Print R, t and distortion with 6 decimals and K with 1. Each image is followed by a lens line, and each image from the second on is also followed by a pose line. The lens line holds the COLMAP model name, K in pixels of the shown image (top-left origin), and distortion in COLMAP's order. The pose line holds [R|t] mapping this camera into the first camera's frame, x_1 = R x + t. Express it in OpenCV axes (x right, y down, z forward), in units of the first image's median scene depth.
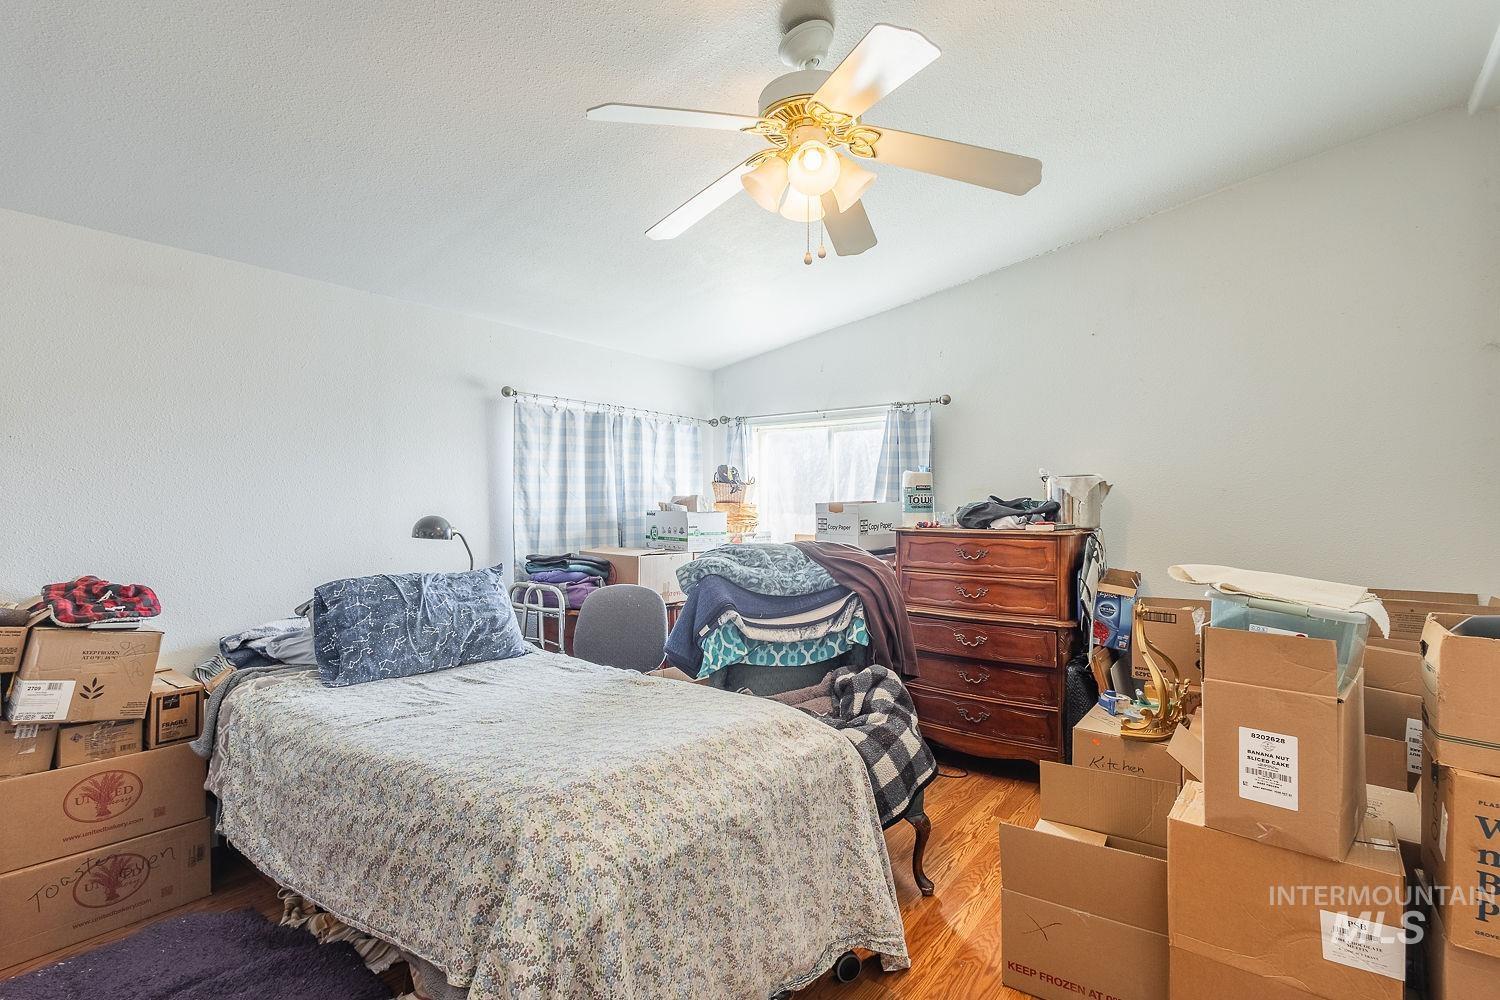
lens RADIAL K [[712.6, 0, 747.4], [0, 712.6, 500.4], [0, 0, 1]] dist [0.009846, -0.005155]
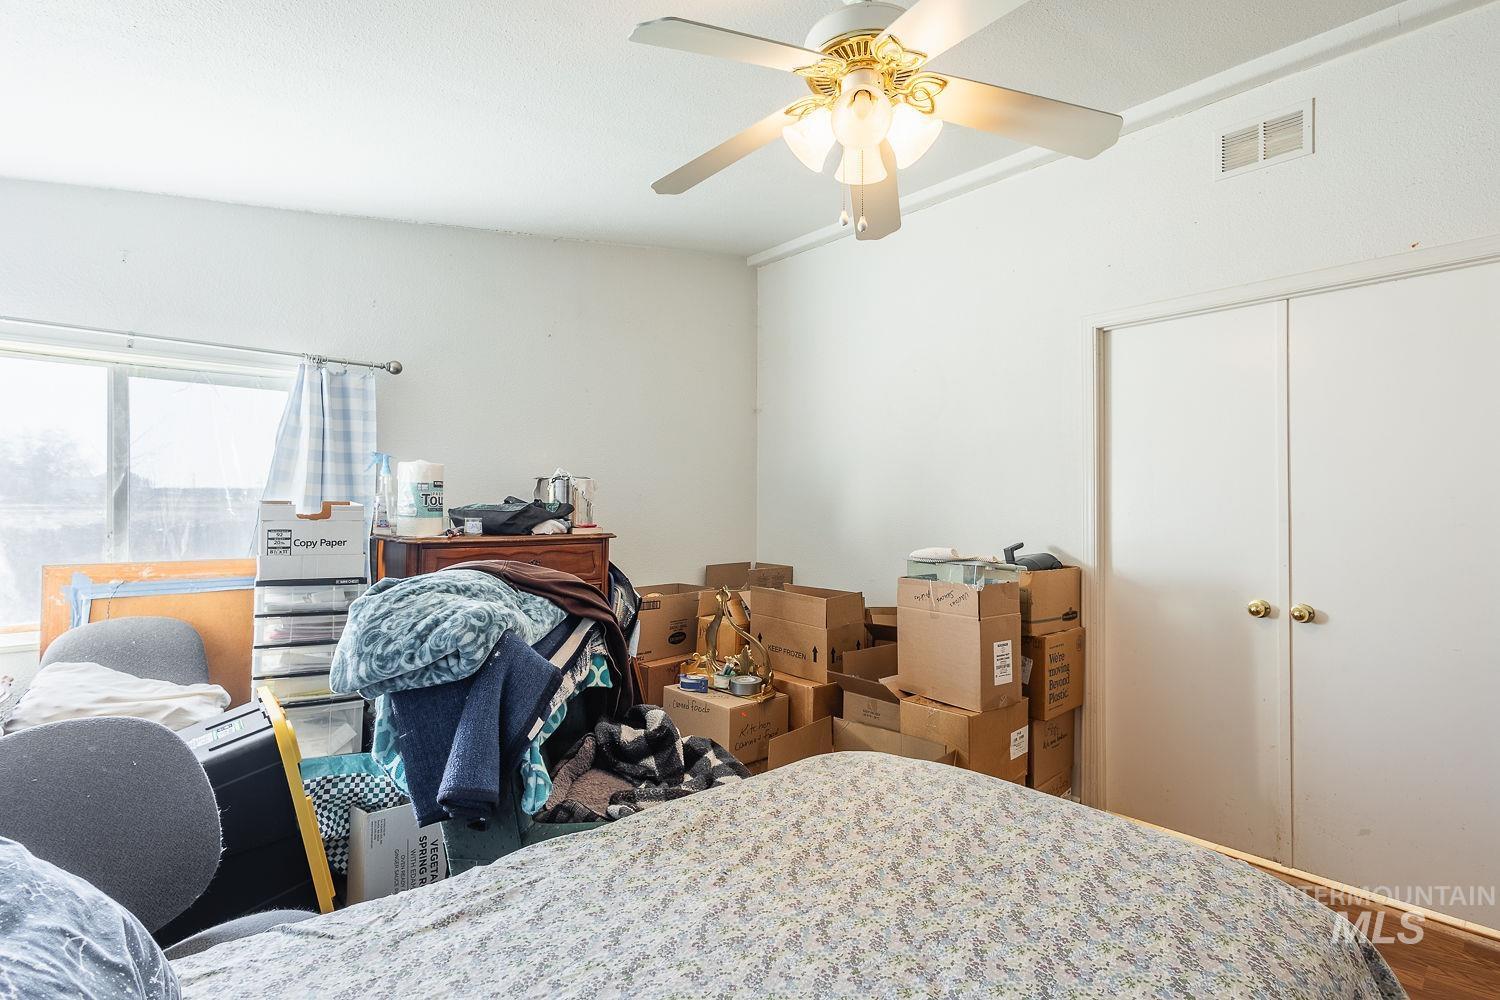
lens RADIAL K [[712.6, 0, 747.4], [0, 712.6, 500.4], [0, 0, 1]] dist [0.009846, -0.005155]
pose [[0.182579, 0.008237, 0.983157, -0.571097], [-0.005509, 0.999958, -0.007354, 0.004124], [-0.983176, -0.004073, 0.182616, 0.707626]]
